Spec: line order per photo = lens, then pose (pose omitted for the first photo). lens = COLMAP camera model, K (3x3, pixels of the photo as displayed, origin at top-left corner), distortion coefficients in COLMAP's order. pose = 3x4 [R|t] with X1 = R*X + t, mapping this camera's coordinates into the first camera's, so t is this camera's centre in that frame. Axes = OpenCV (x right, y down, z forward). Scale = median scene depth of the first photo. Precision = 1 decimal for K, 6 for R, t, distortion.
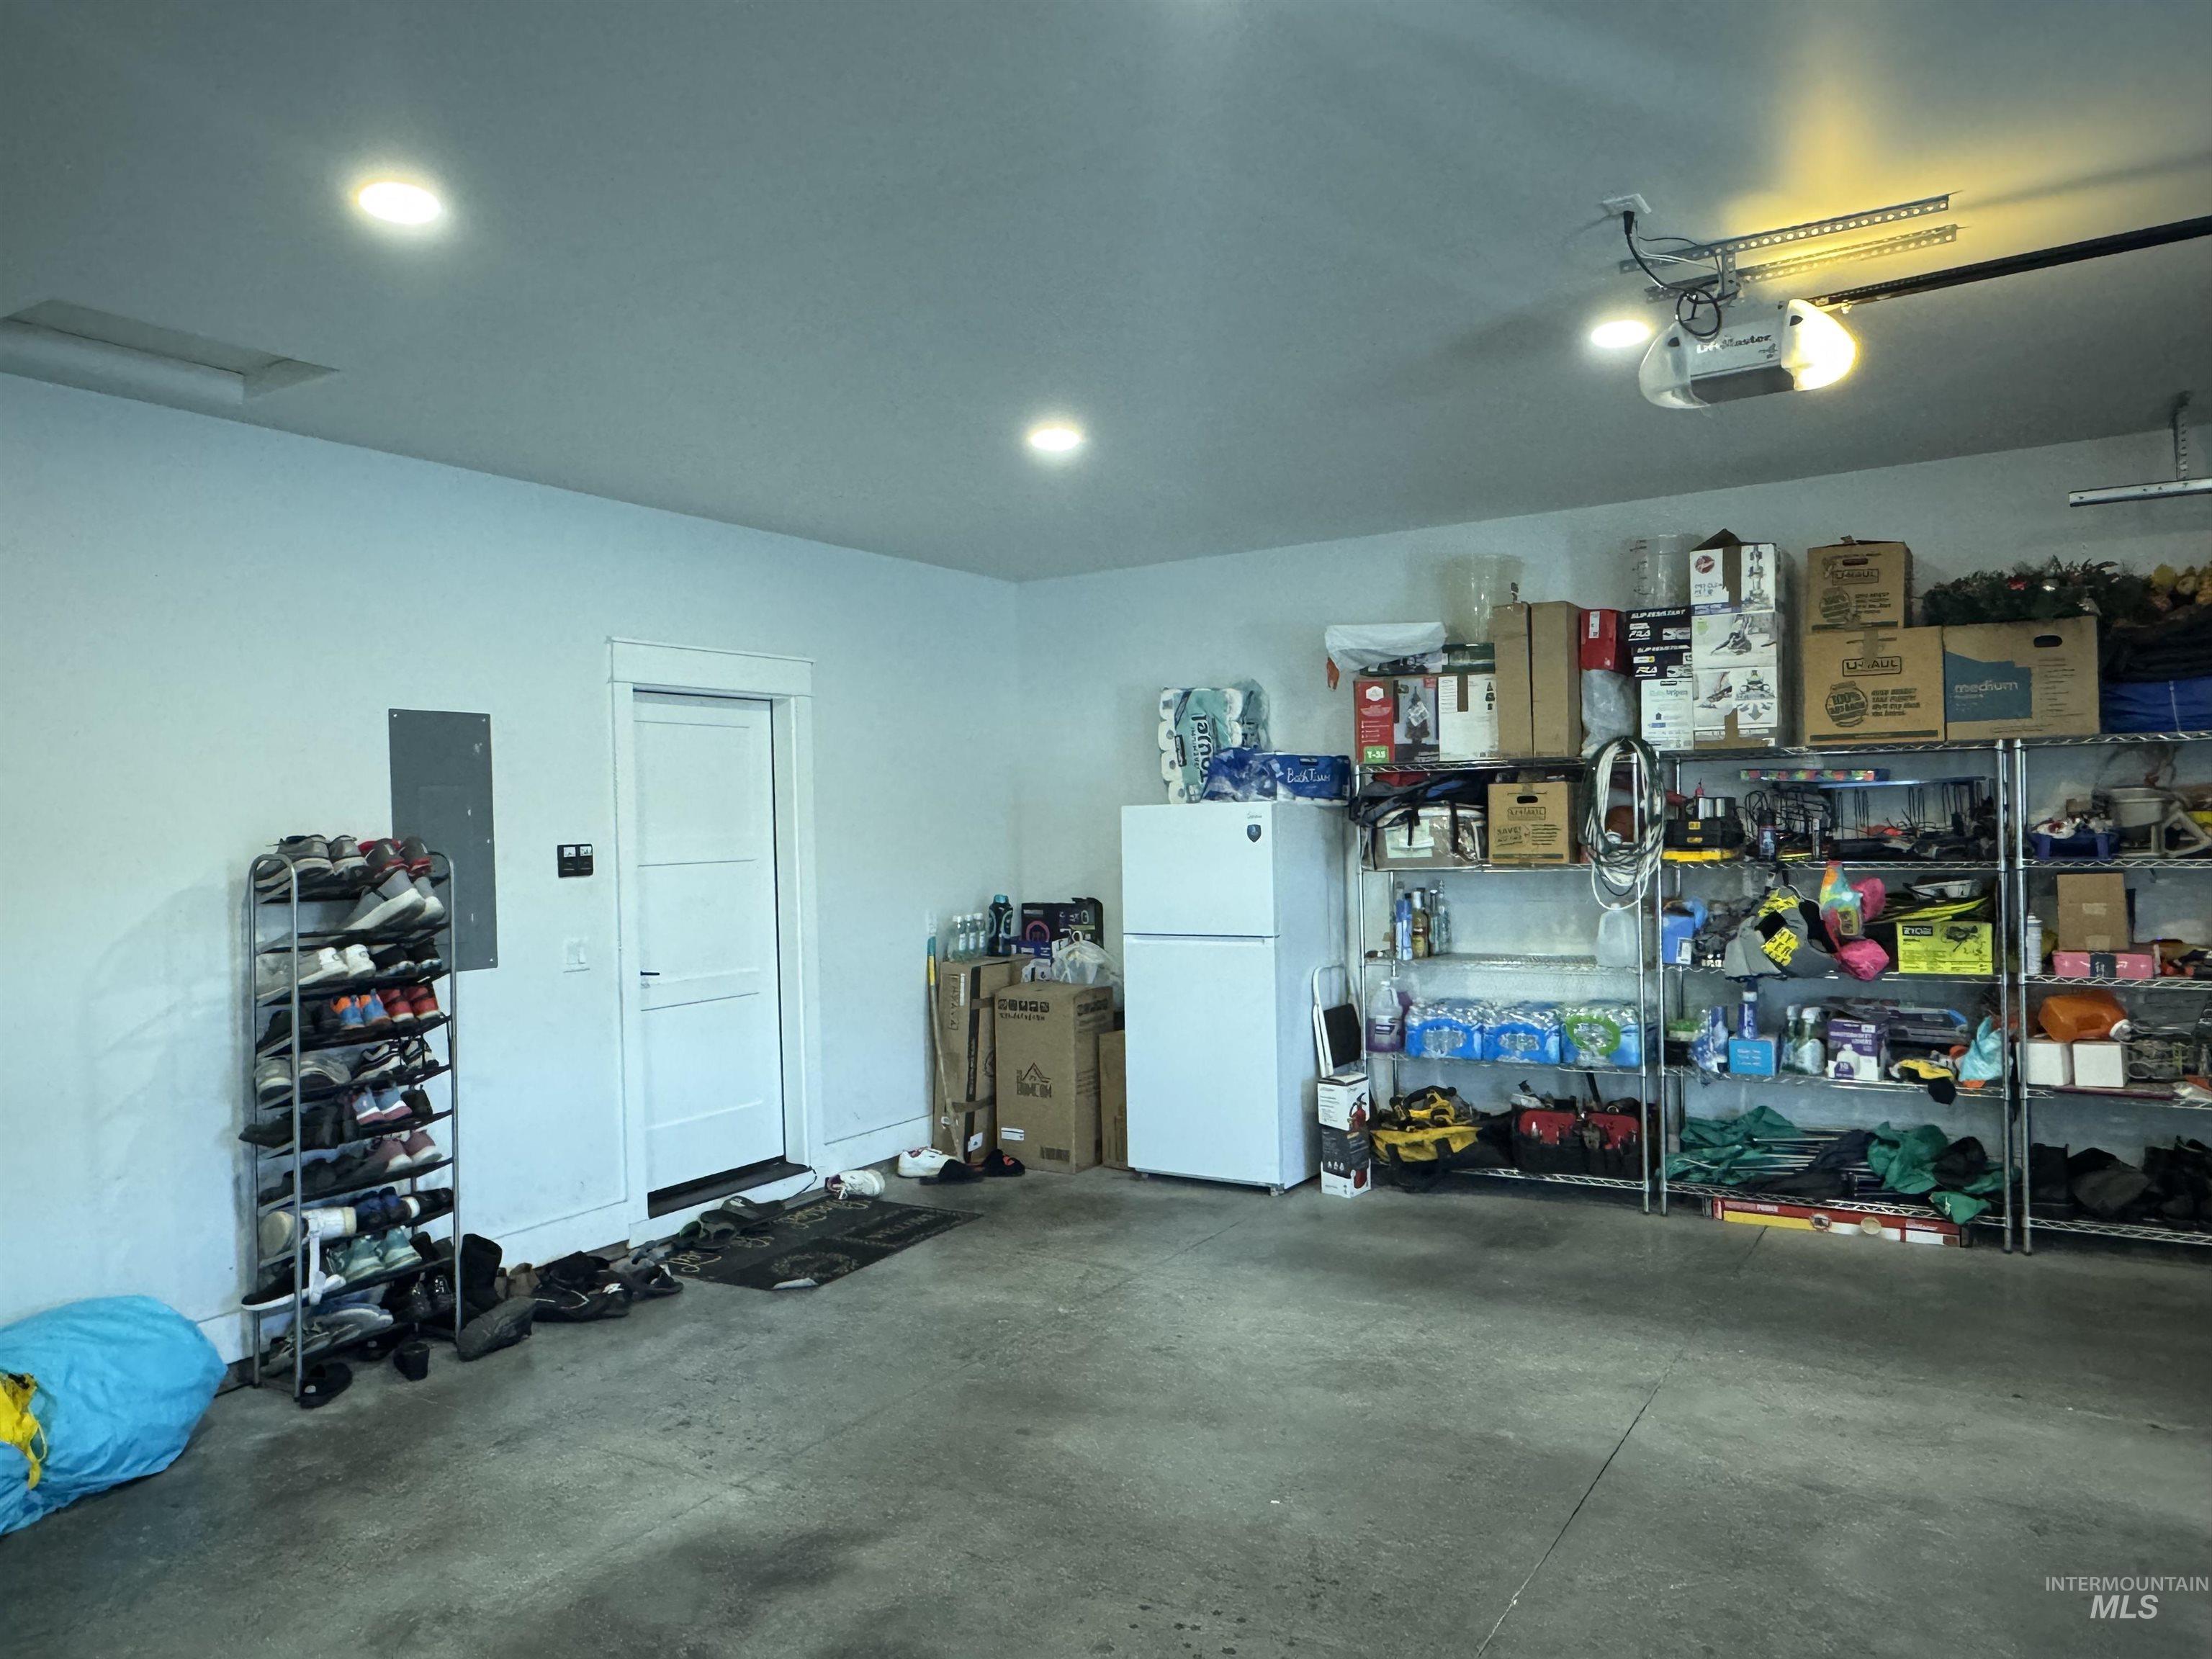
lens RADIAL K [[1539.5, 0, 1106.0], [0, 1539.5, 829.5], [0, 0, 1]] dist [-0.008340, 0.001206]
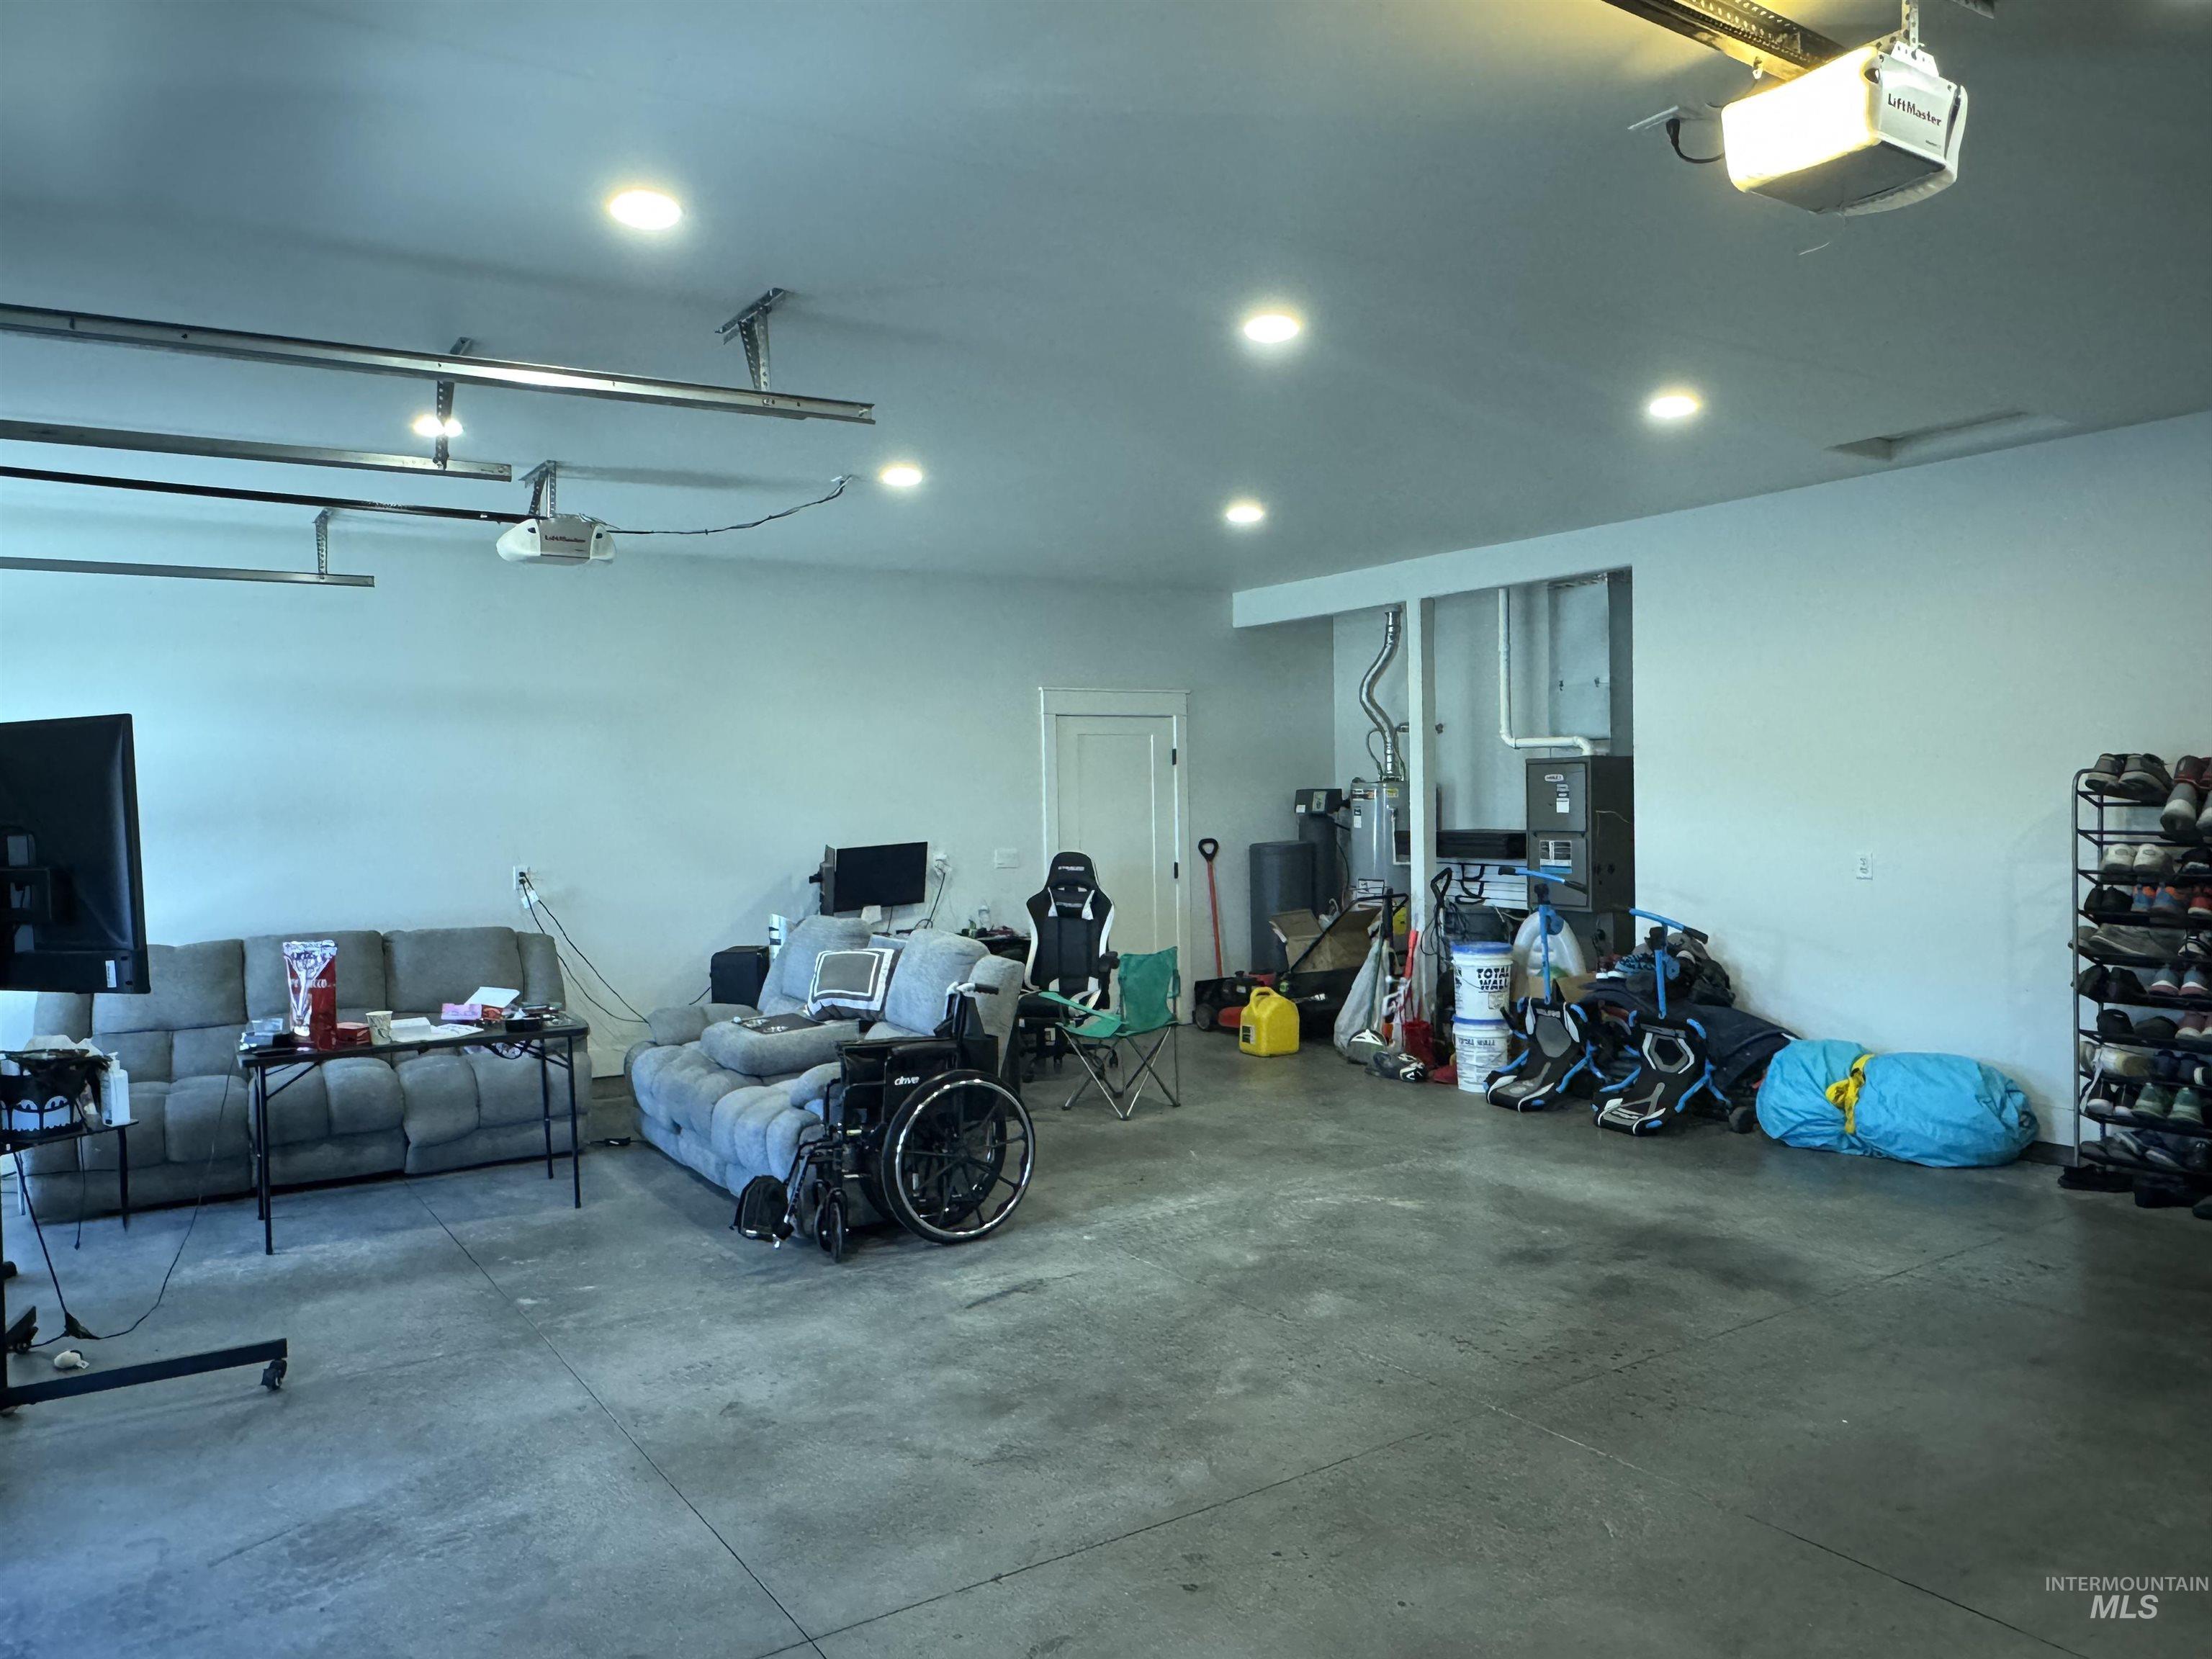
lens RADIAL K [[1539.5, 0, 1106.0], [0, 1539.5, 829.5], [0, 0, 1]] dist [-0.008340, 0.001206]
pose [[-0.428292, 0.054835, -0.901975, 0.916598], [0.025264, 0.998494, 0.048706, -0.015489], [0.903287, -0.001927, -0.429033, 0.744162]]
